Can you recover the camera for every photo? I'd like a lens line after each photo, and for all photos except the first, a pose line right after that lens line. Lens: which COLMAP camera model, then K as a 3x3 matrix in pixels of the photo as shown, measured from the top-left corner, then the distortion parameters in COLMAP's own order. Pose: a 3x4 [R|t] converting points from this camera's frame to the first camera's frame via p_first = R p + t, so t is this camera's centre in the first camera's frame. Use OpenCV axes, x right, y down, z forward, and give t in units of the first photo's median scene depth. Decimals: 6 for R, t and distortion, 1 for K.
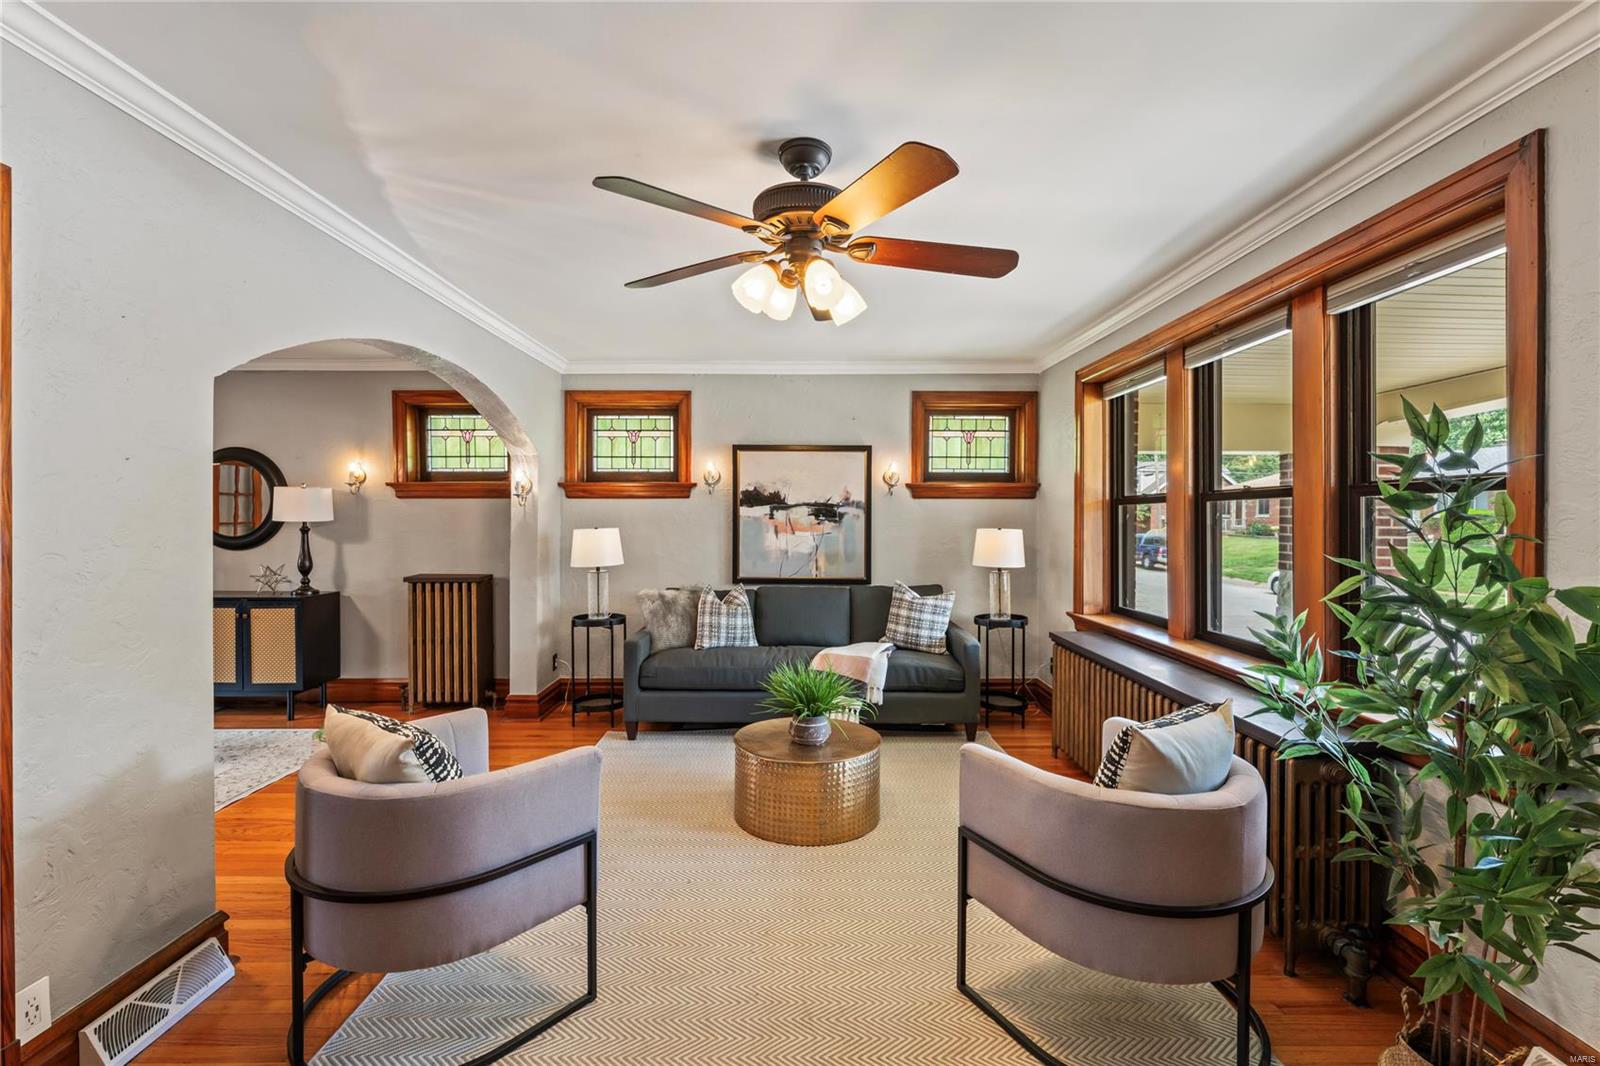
lens RADIAL K [[694.5, 0, 792.8], [0, 694.5, 527.8], [0, 0, 1]] dist [0.000958, -0.001432]
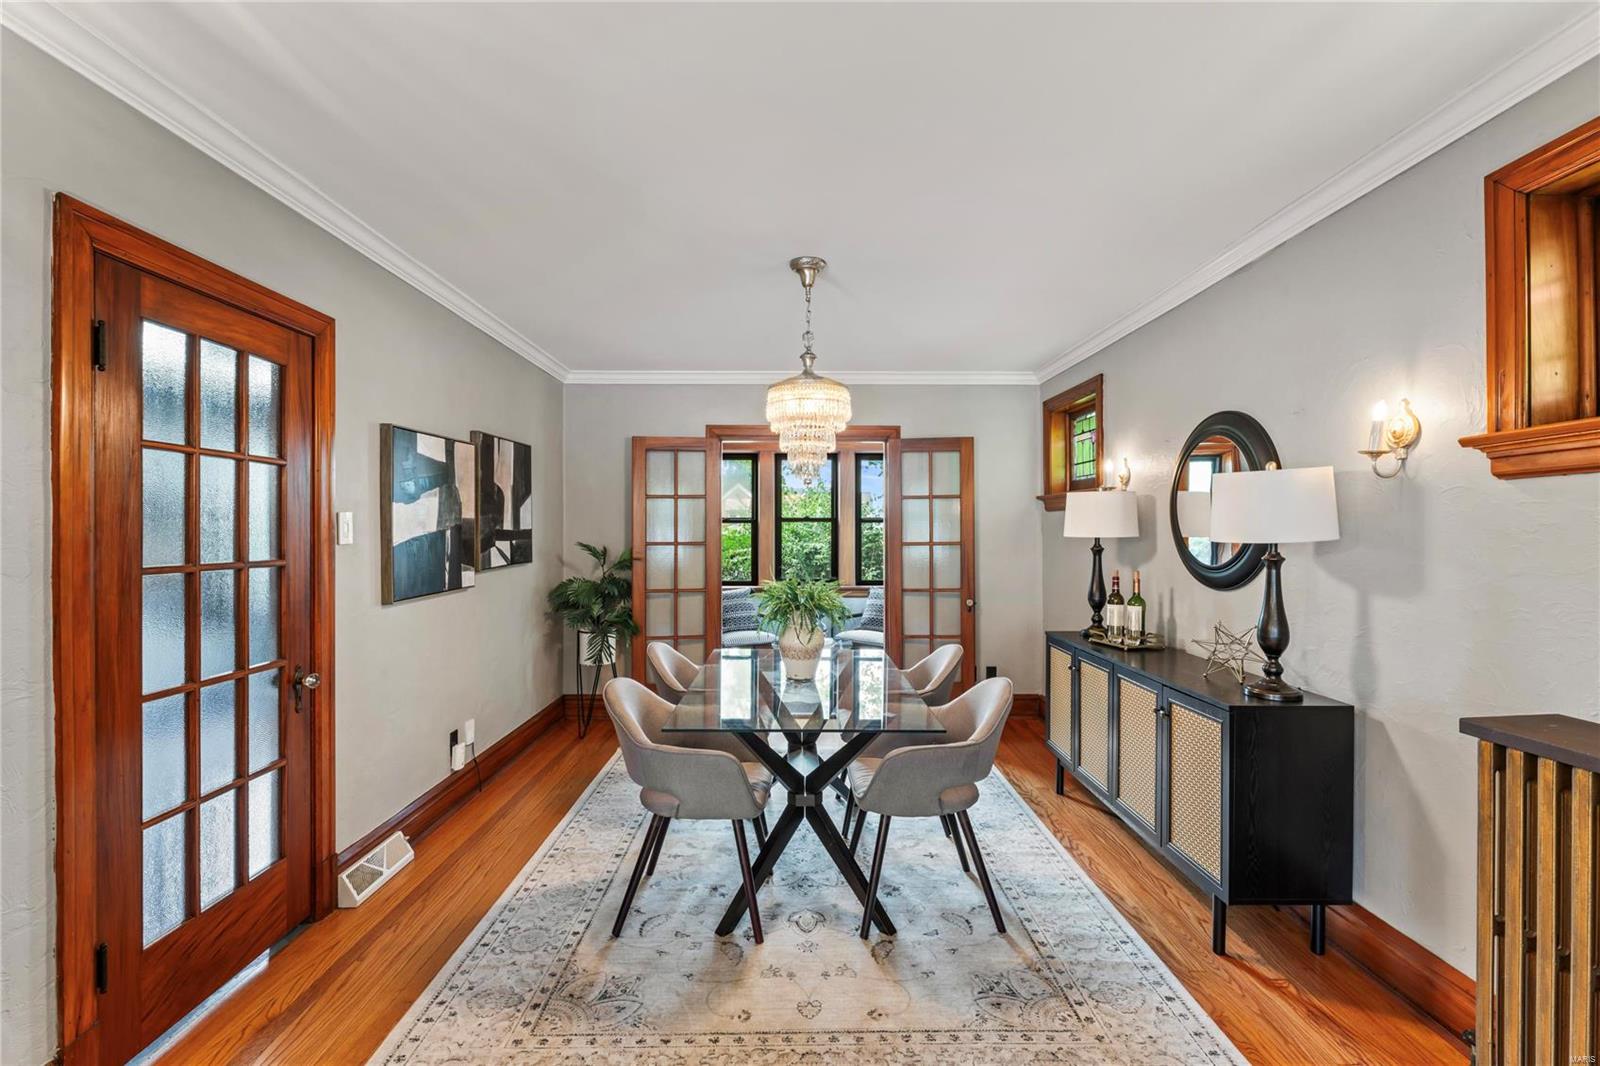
lens RADIAL K [[694.5, 0, 809.6], [0, 694.5, 536.5], [0, 0, 1]] dist [0.000958, -0.001432]
pose [[0.019987, 0.004903, -0.999788, -0.238473], [-0.013649, 0.999896, 0.004630, -0.011056], [0.999707, 0.013553, 0.020052, 0.677676]]
